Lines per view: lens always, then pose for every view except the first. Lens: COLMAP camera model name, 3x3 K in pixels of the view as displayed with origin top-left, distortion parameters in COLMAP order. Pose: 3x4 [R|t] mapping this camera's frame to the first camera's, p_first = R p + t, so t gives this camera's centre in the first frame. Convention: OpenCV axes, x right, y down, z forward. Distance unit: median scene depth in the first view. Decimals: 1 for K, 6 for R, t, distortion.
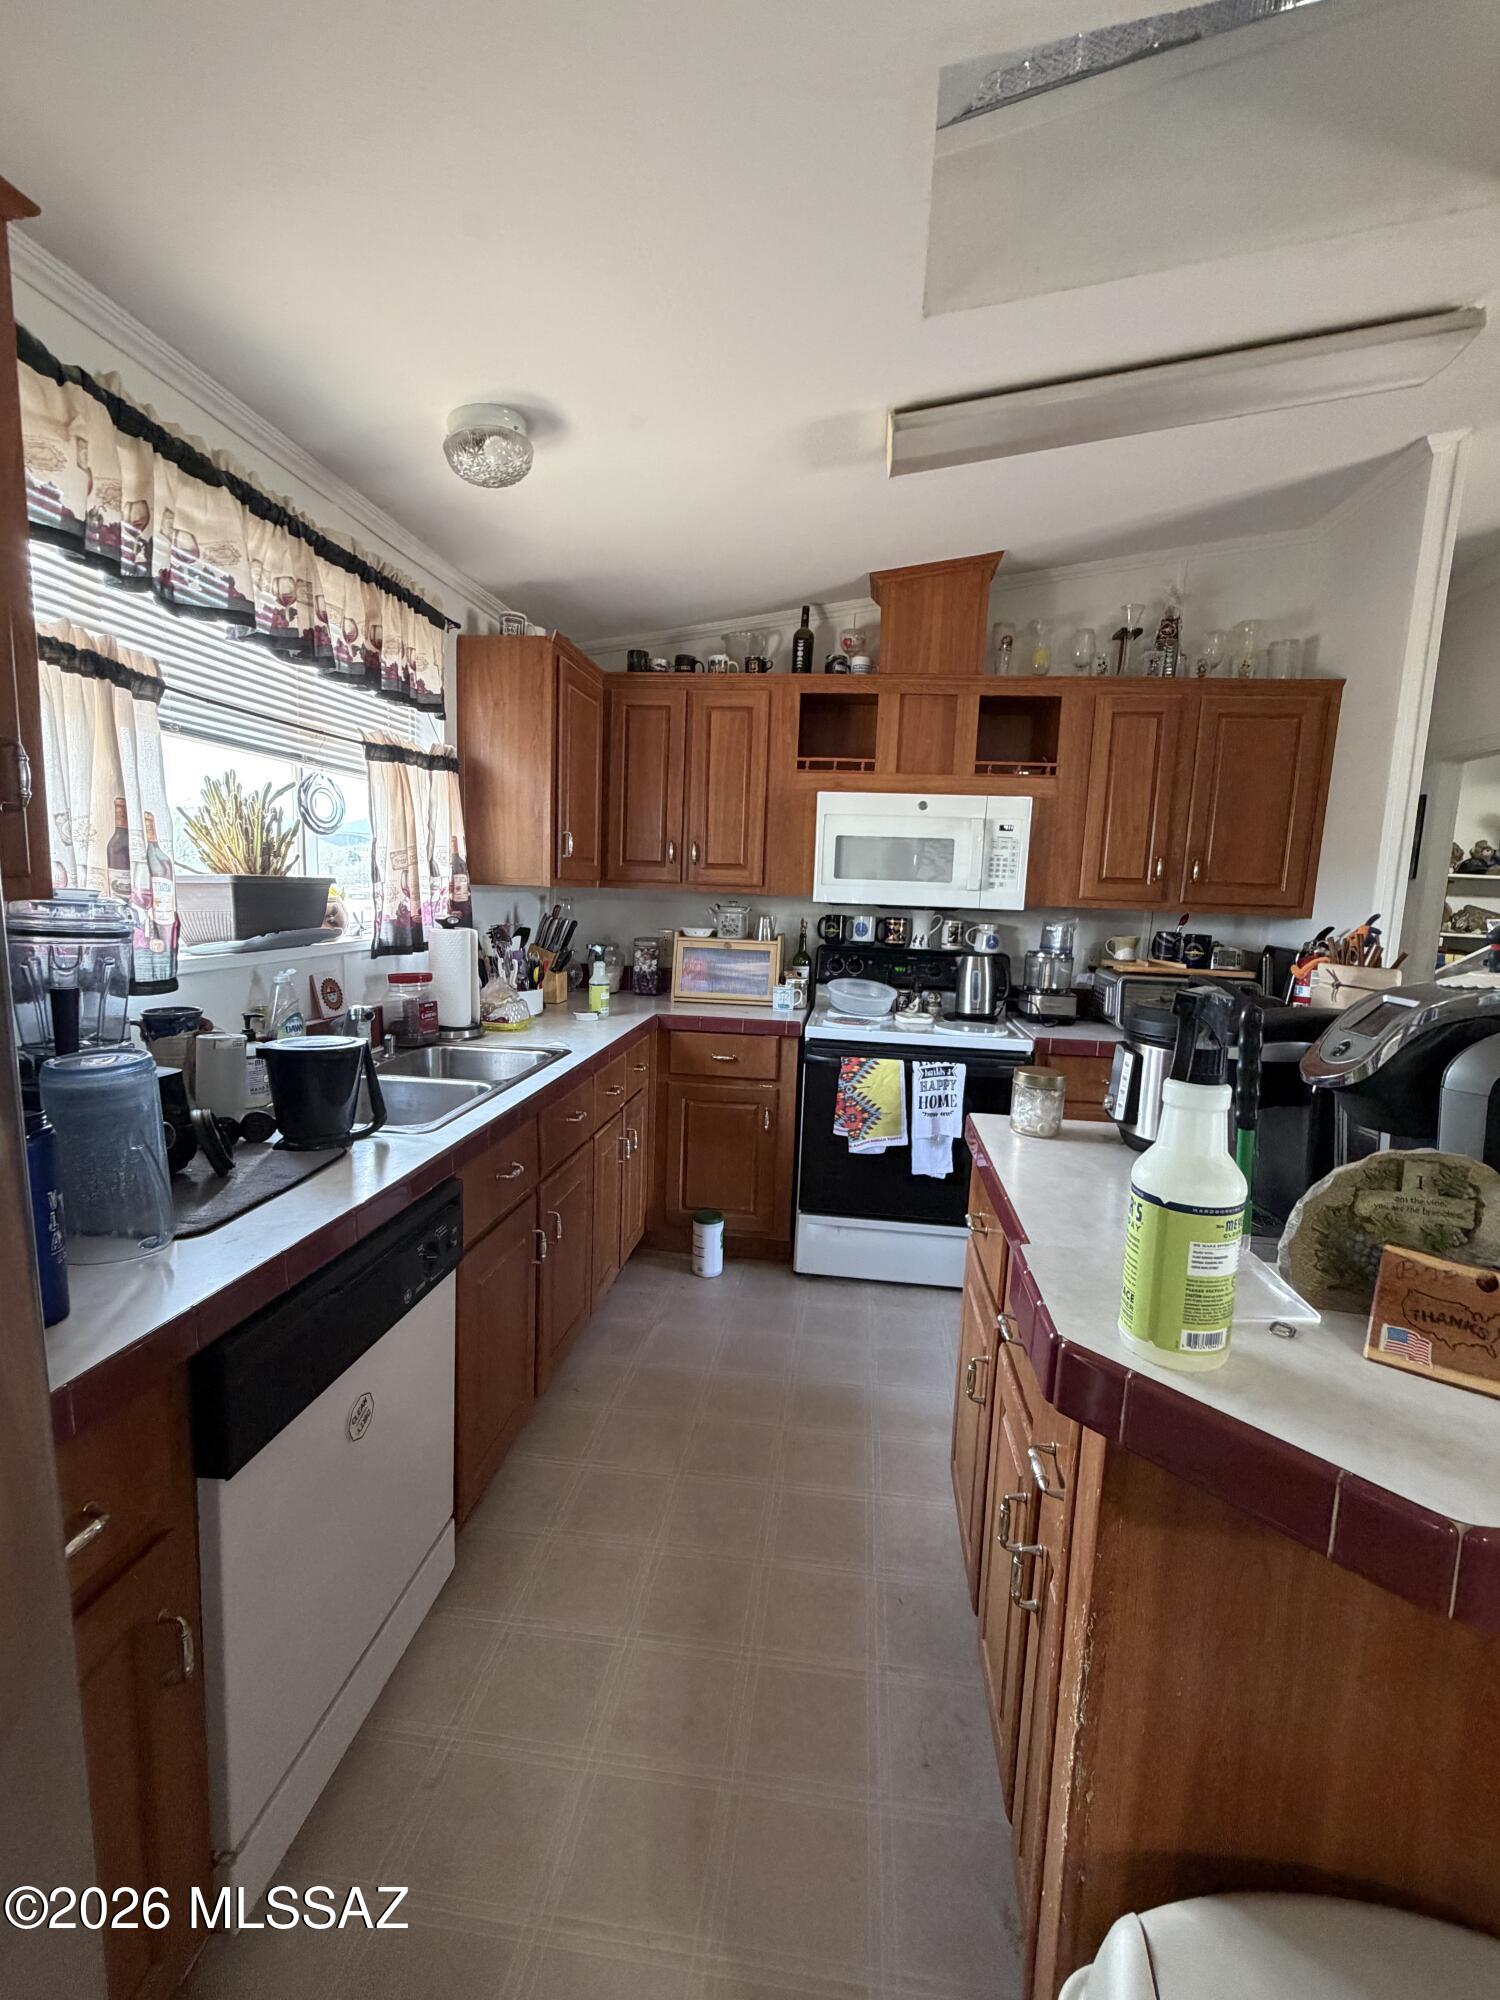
lens RADIAL K [[877.3, 0, 751.3], [0, 877.3, 999.6], [0, 0, 1]] dist [-0.001838, -0.000036]
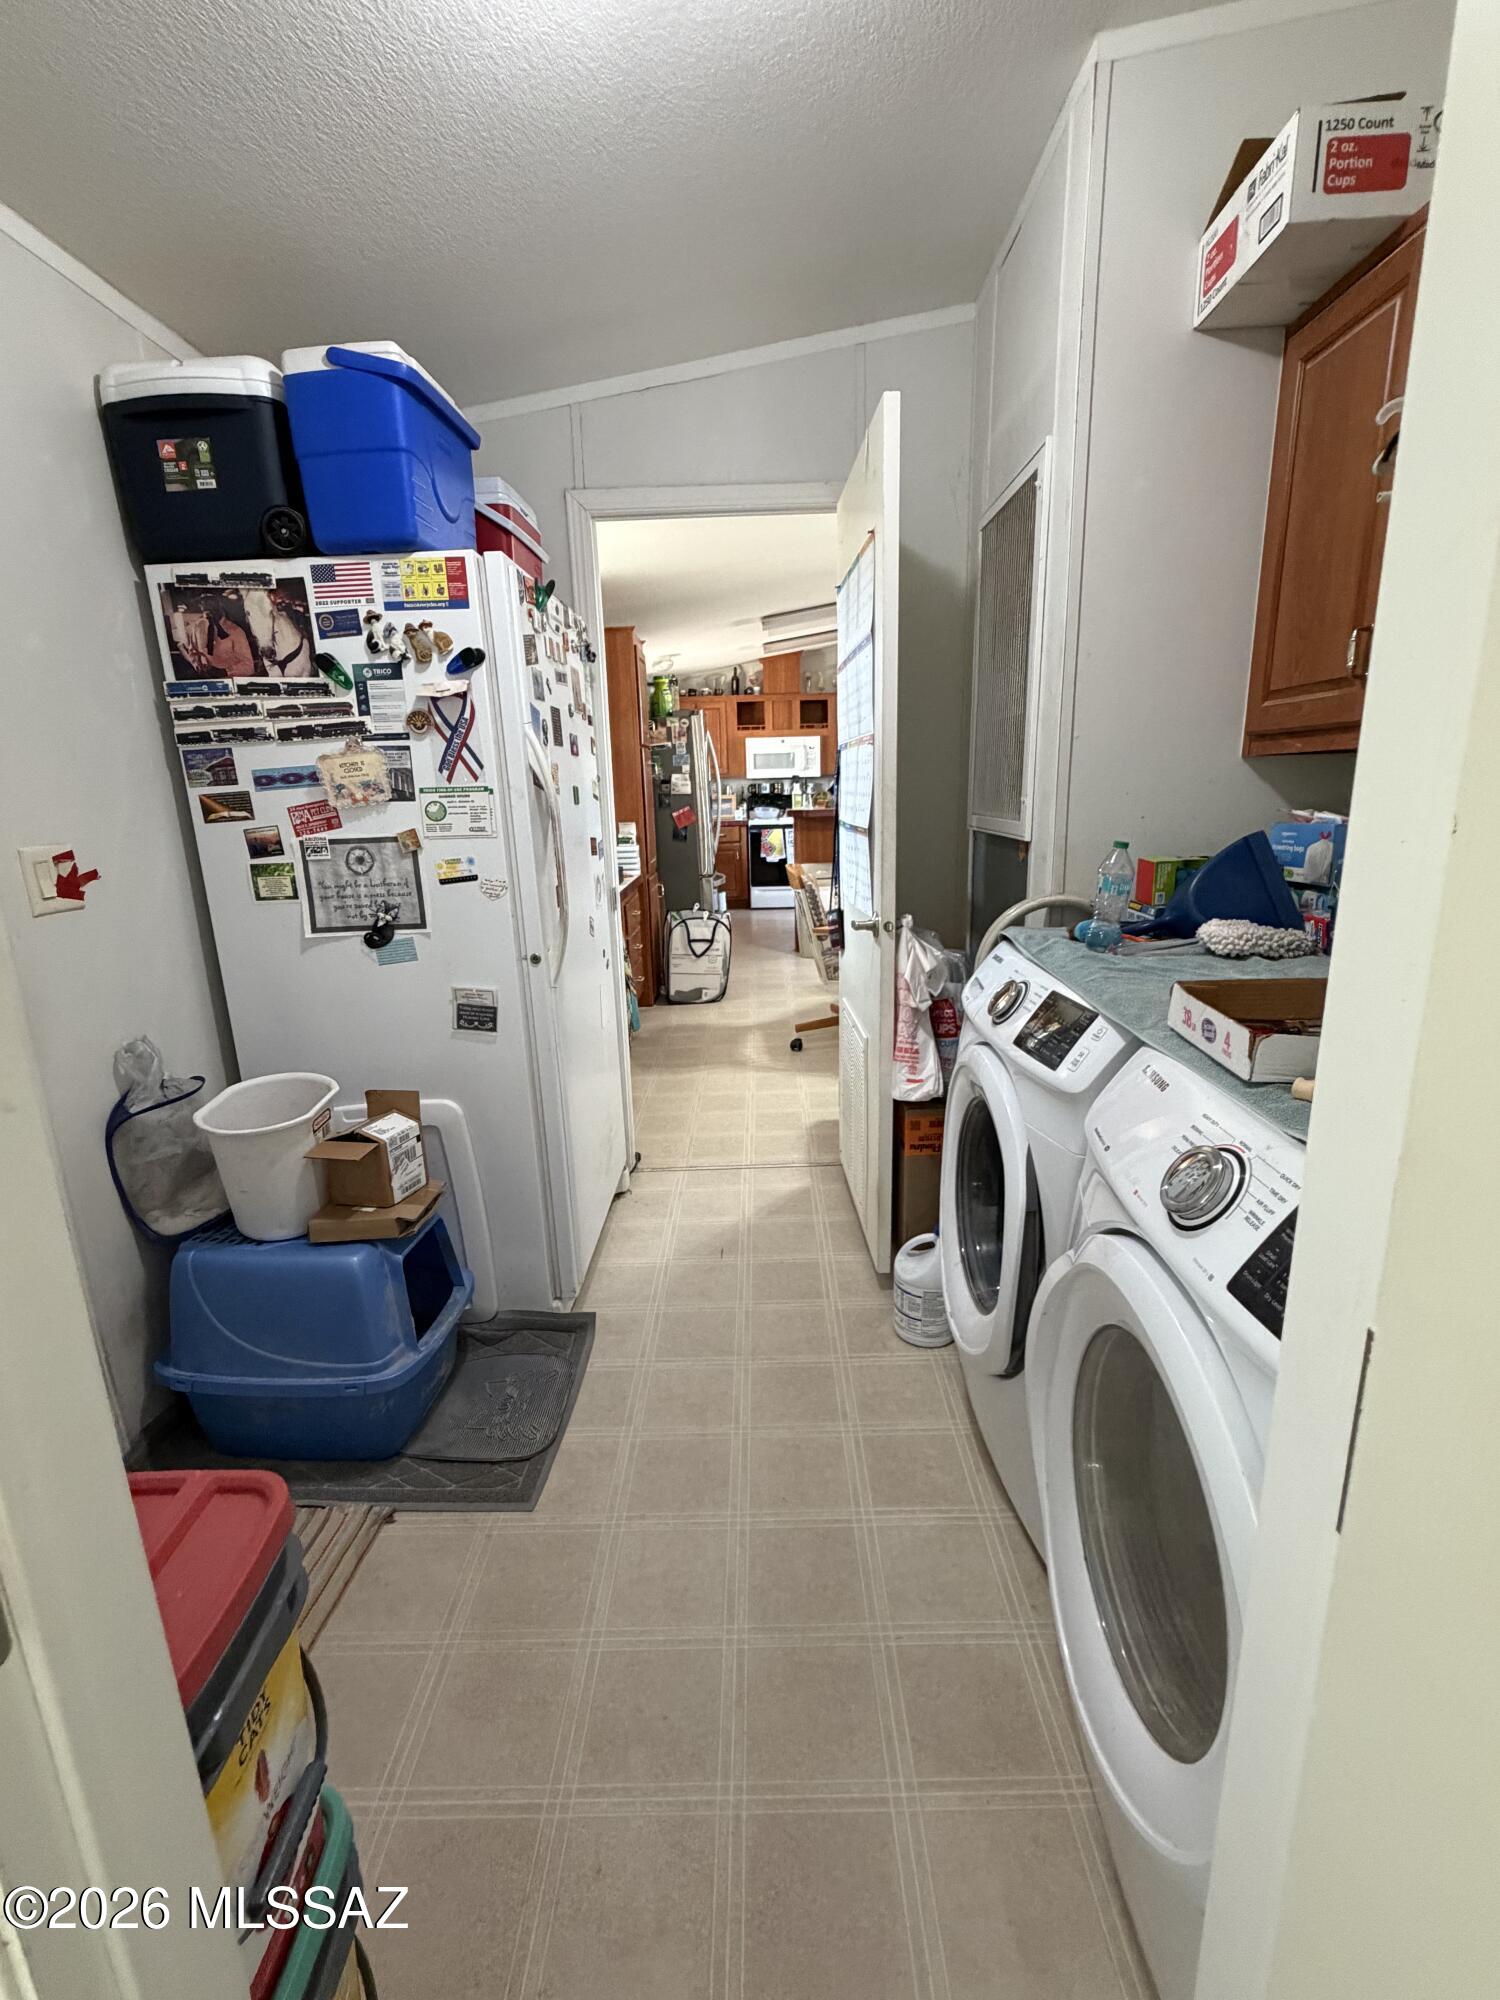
lens RADIAL K [[877.3, 0, 751.2], [0, 877.3, 997.9], [0, 0, 1]] dist [-0.001838, -0.000036]
pose [[0.991648, -0.090819, 0.091575, -0.238277], [0.079631, 0.989672, 0.119195, 0.250962], [-0.101454, -0.110908, 0.988639, -1.861637]]
